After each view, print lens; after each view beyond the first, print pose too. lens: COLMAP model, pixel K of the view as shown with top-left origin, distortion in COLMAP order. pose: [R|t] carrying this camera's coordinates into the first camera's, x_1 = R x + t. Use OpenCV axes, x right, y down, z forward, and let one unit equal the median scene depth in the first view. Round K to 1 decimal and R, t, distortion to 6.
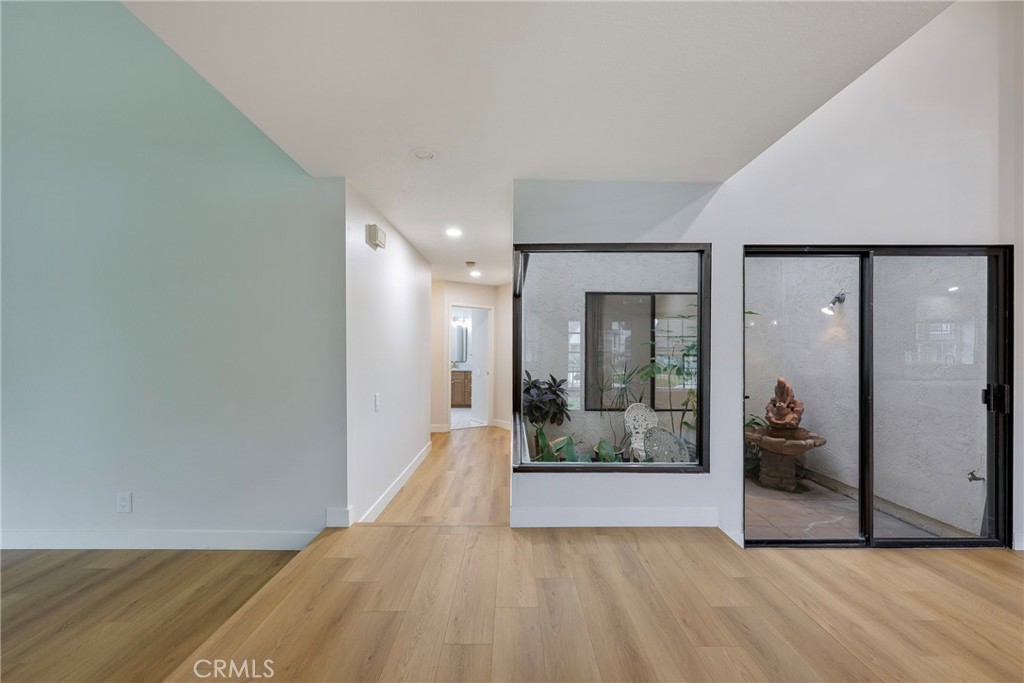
lens RADIAL K [[410.3, 0, 511.6], [0, 410.3, 350.0], [0, 0, 1]] dist [-0.002073, -0.000304]
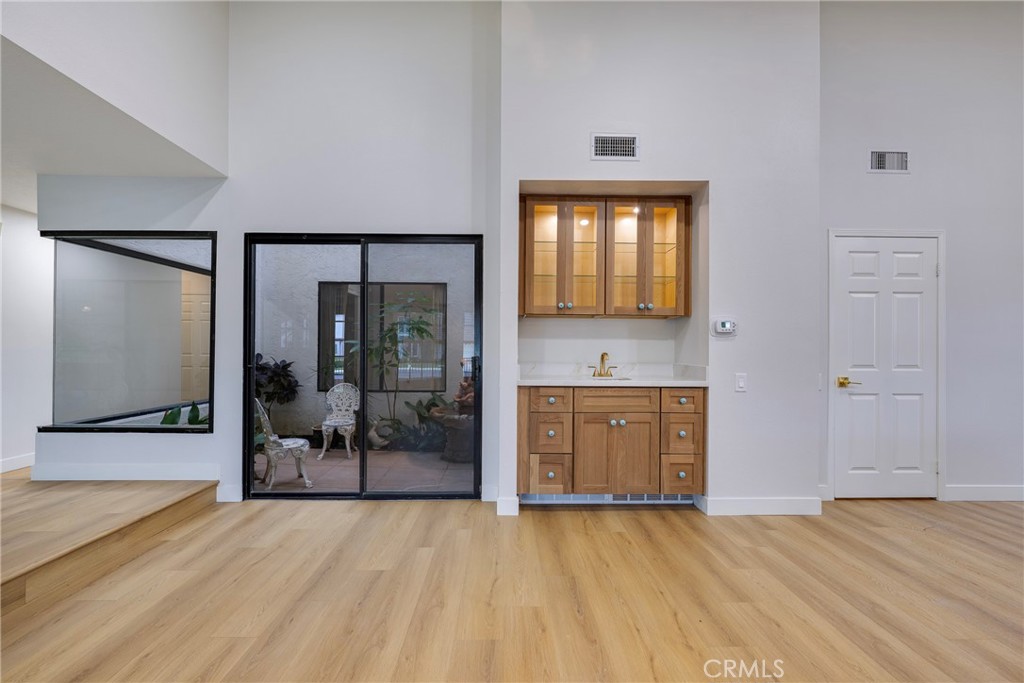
lens RADIAL K [[403.5, 0, 511.2], [0, 403.5, 347.8], [0, 0, 1]] dist [-0.000413, 0.000013]
pose [[0.999866, 0.005273, 0.015500, 1.269976], [-0.005258, 0.999986, -0.000990, 0.059795], [-0.015505, 0.000909, 0.999879, -0.128700]]
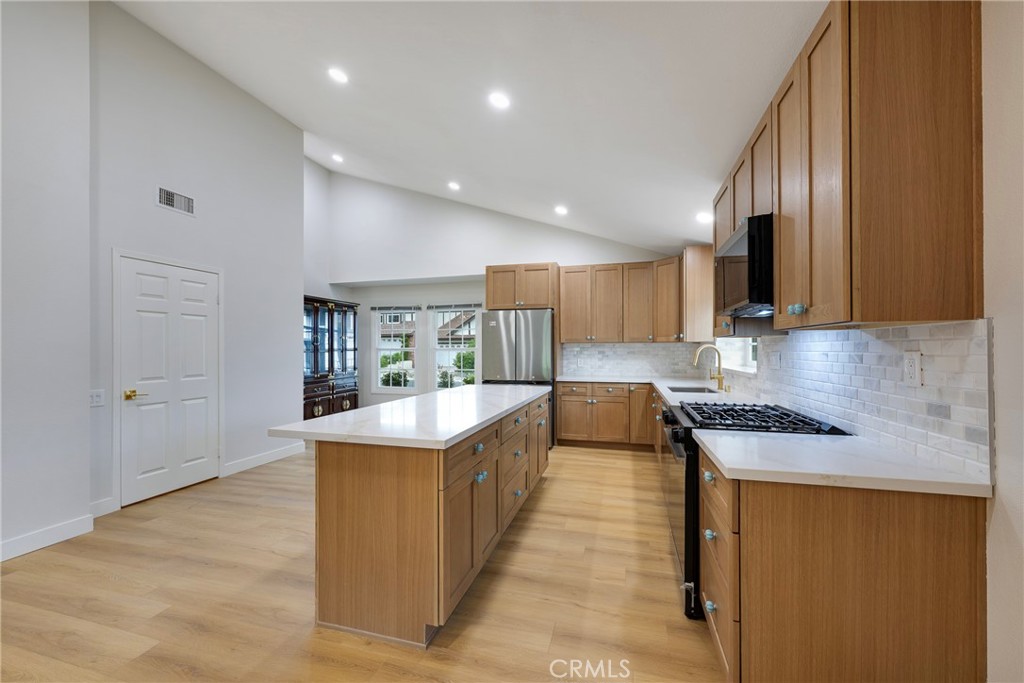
lens RADIAL K [[403.5, 0, 511.2], [0, 403.5, 347.8], [0, 0, 1]] dist [-0.000413, 0.000013]
pose [[0.275250, 0.000645, 0.961373, 1.375319], [0.001166, 0.999999, -0.001004, 0.011633], [-0.961372, 0.001398, 0.275248, -0.434925]]
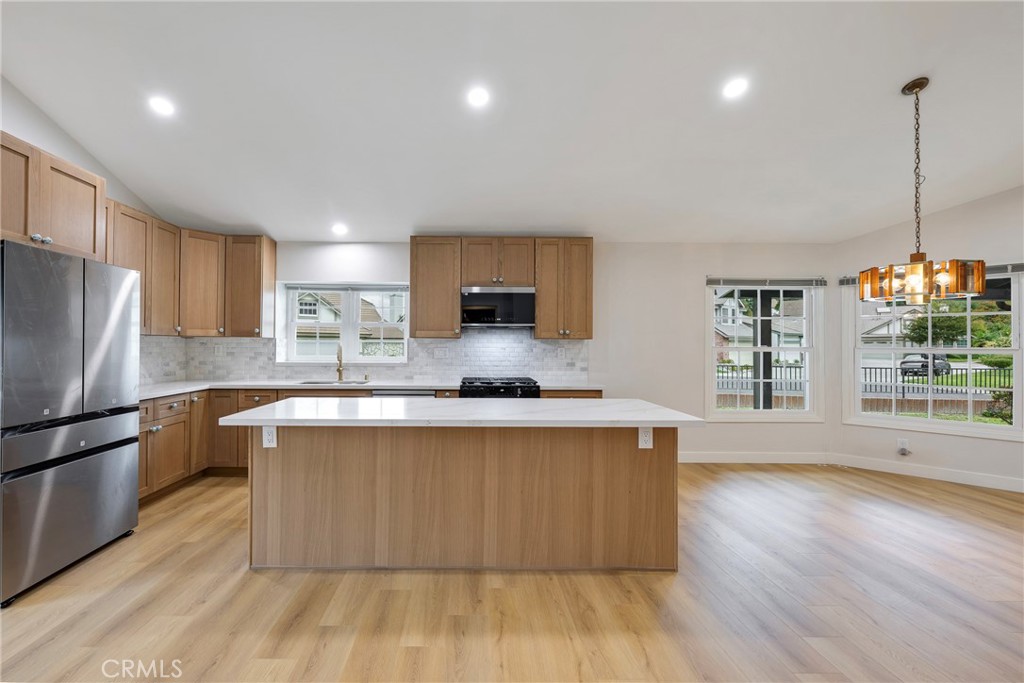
lens RADIAL K [[436.6, 0, 471.1], [0, 436.6, 341.9], [0, 0, 1]] dist [-0.000097, -0.000041]
pose [[-0.999973, -0.007378, 0.000575, 2.370890], [-0.007383, 0.999910, -0.011170, 0.015916], [-0.000492, -0.011174, -0.999937, 0.982364]]
